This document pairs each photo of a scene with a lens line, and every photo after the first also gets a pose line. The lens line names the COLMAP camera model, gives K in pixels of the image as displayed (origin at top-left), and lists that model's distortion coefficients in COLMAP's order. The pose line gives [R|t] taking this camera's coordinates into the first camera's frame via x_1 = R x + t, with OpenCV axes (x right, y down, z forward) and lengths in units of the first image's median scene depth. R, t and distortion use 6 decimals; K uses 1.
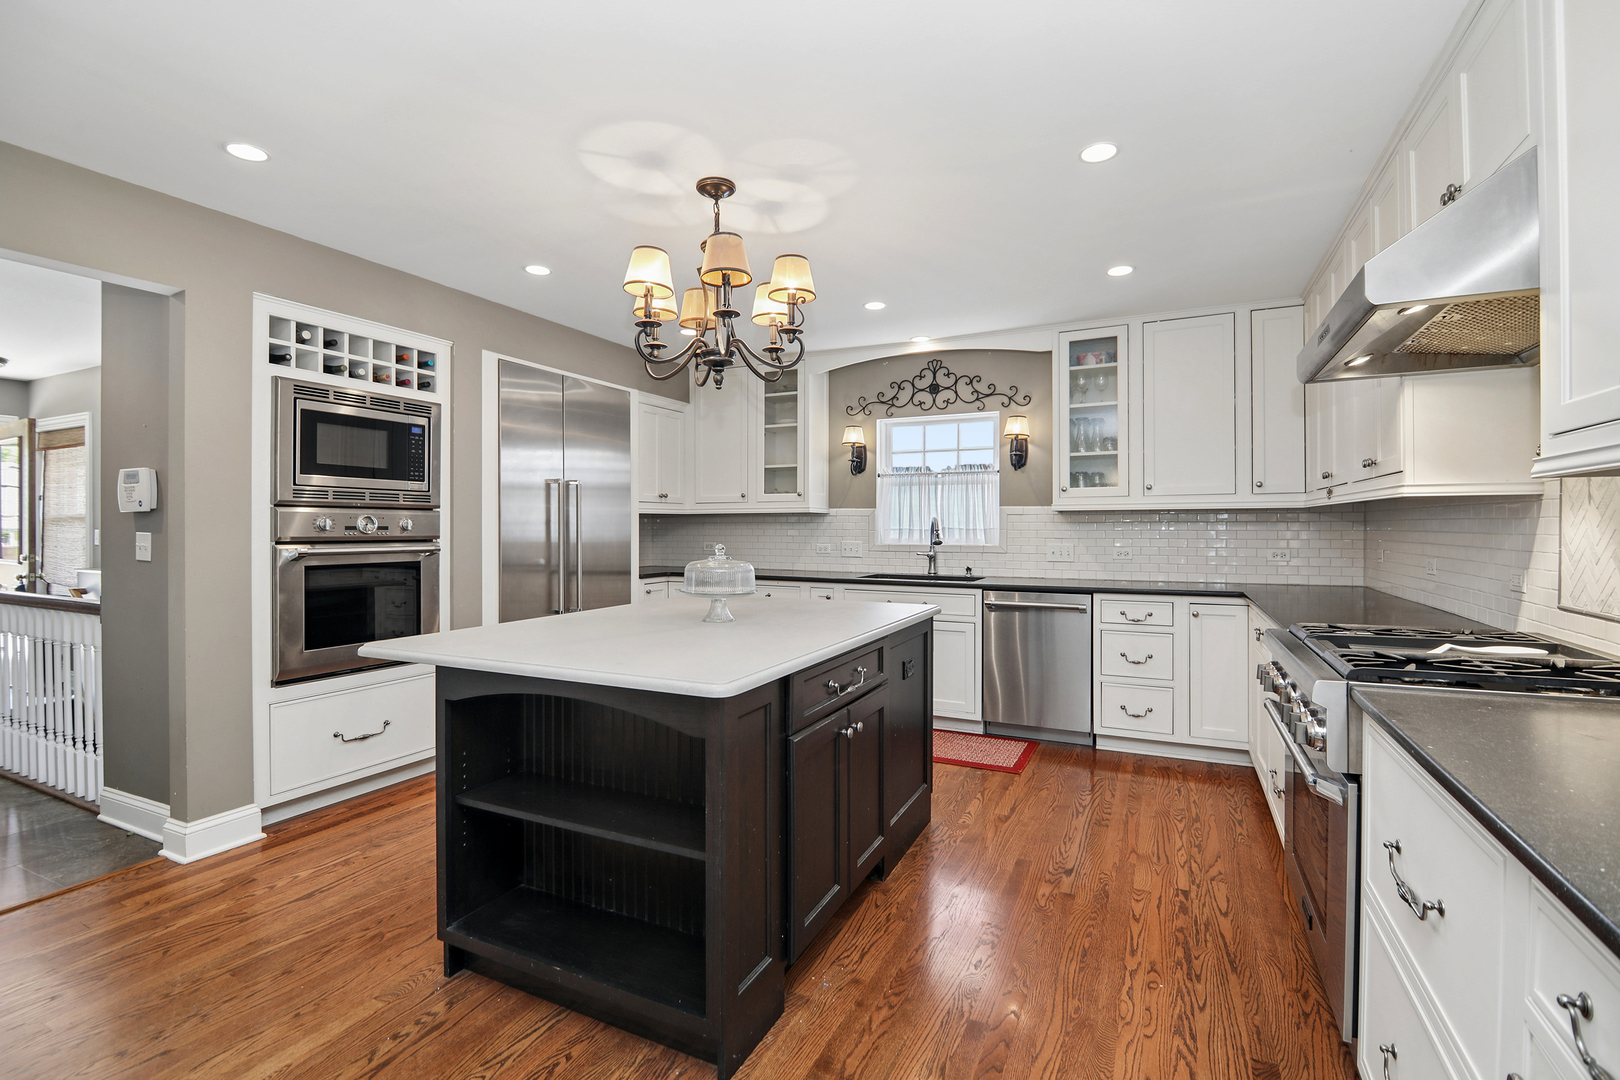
lens RADIAL K [[735.4, 0, 803.4], [0, 735.4, 532.5], [0, 0, 1]] dist [-0.003681, -0.008168]
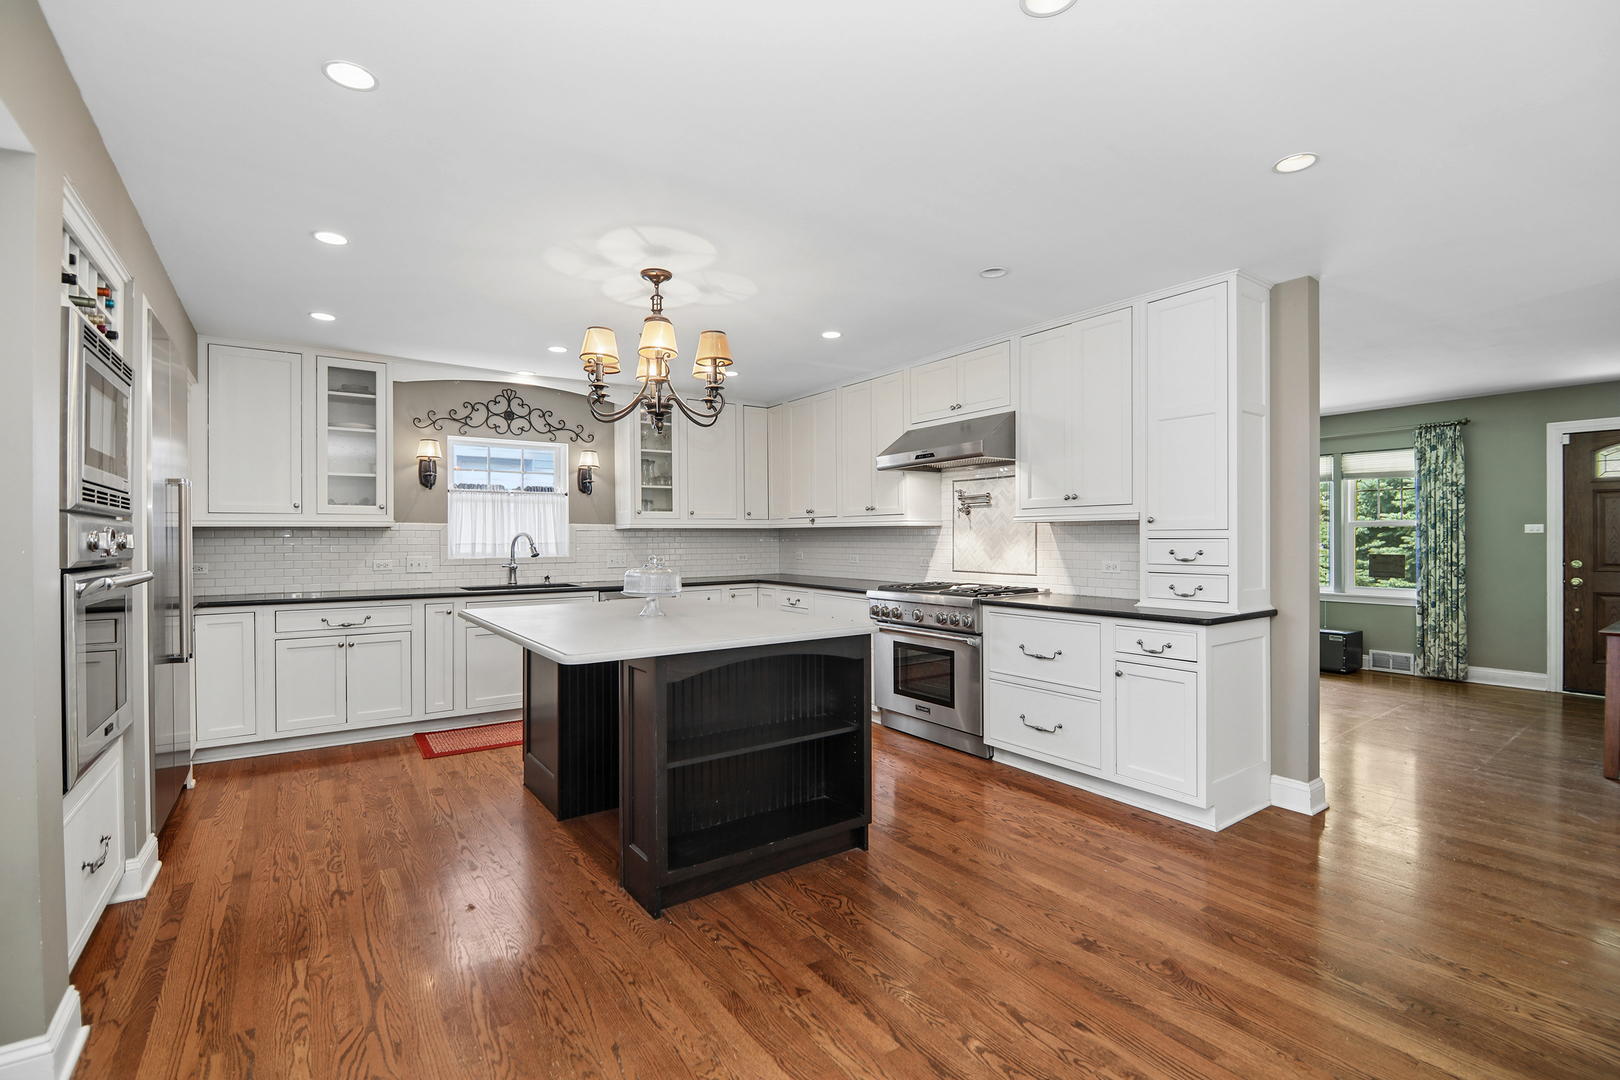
lens RADIAL K [[735.4, 0, 810.9], [0, 735.4, 541.4], [0, 0, 1]] dist [-0.003681, -0.008168]
pose [[0.478910, -0.005950, 0.877844, -0.600656], [0.011903, 0.999929, 0.000284, -0.002487], [-0.877783, 0.010313, 0.478947, 0.085207]]
